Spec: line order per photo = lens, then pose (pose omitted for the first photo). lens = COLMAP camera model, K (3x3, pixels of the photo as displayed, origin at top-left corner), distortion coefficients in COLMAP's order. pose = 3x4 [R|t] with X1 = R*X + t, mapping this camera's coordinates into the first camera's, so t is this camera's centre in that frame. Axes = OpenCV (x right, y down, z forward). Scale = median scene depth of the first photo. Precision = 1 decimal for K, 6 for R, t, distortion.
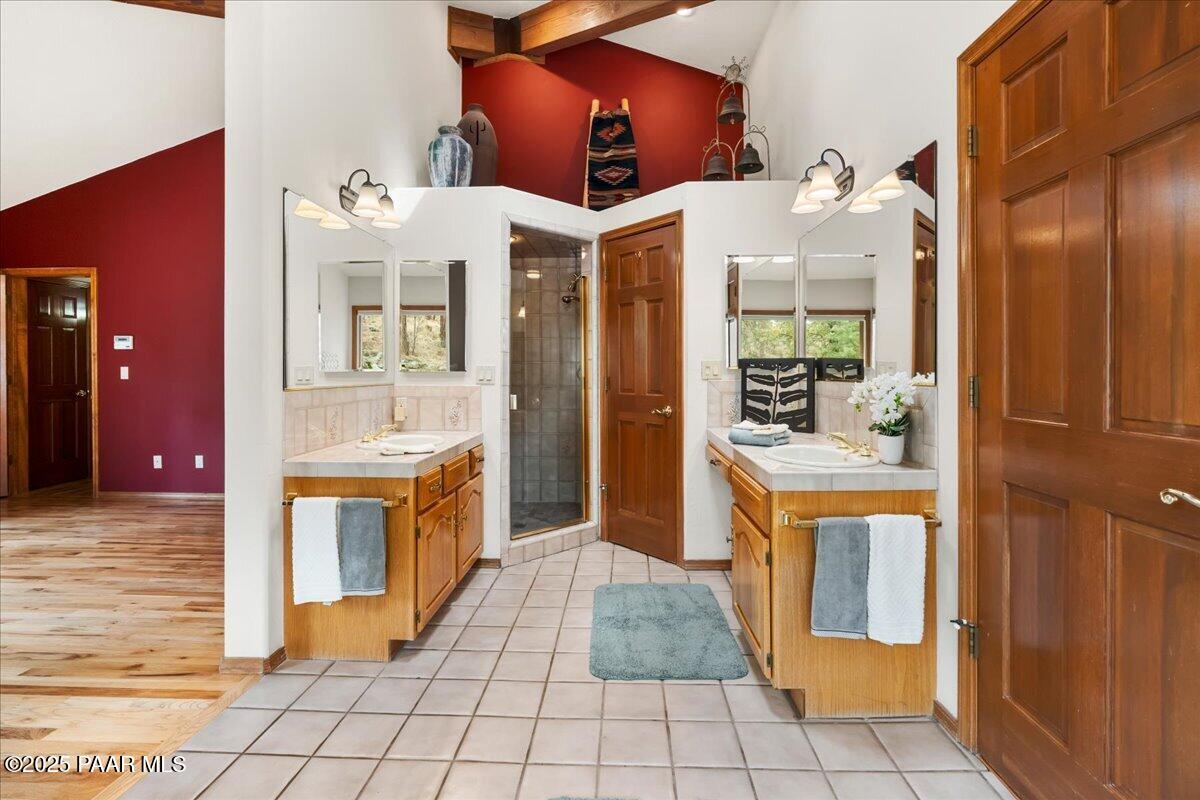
lens RADIAL K [[540.1, 0, 601.7], [0, 540.1, 374.8], [0, 0, 1]] dist [-0.001641, 0.000113]
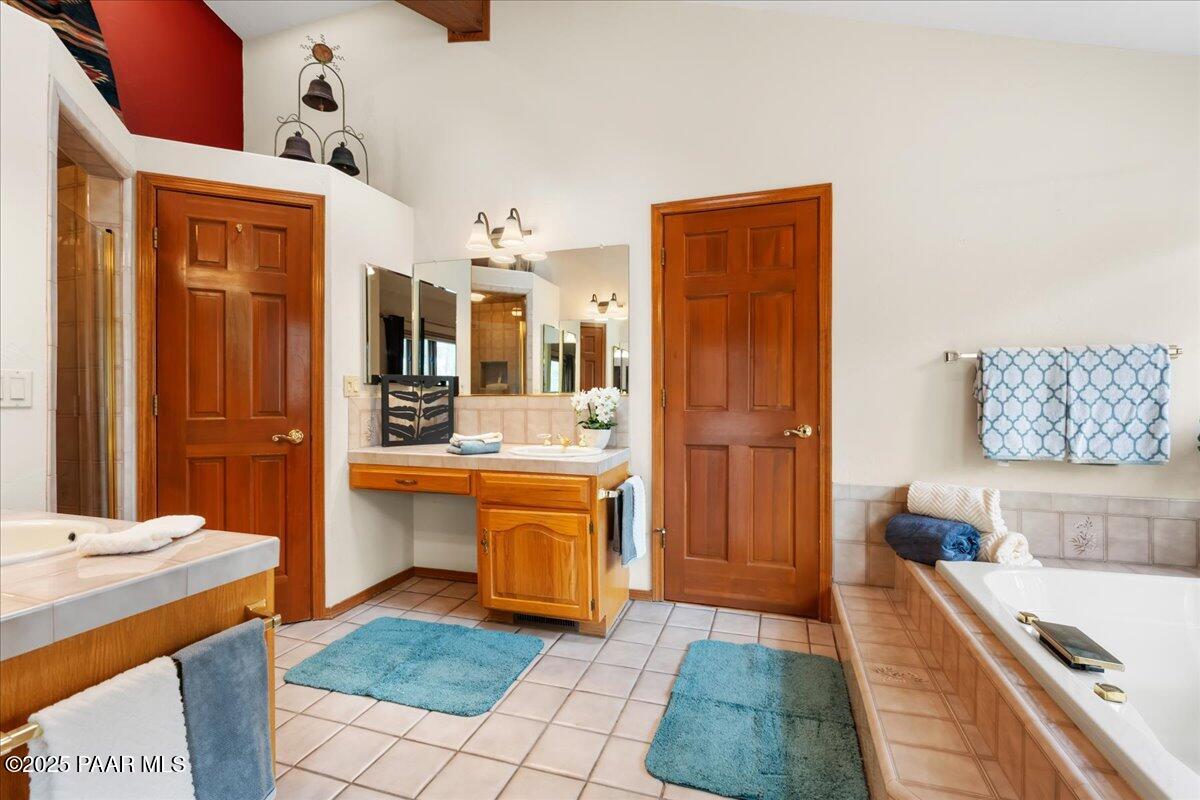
lens RADIAL K [[540.1, 0, 599.1], [0, 540.1, 395.7], [0, 0, 1]] dist [-0.001641, 0.000113]
pose [[0.277665, -0.003636, 0.960671, -0.584577], [0.005361, 0.999983, 0.002236, 0.008050], [-0.960663, 0.004529, 0.277680, 0.377344]]
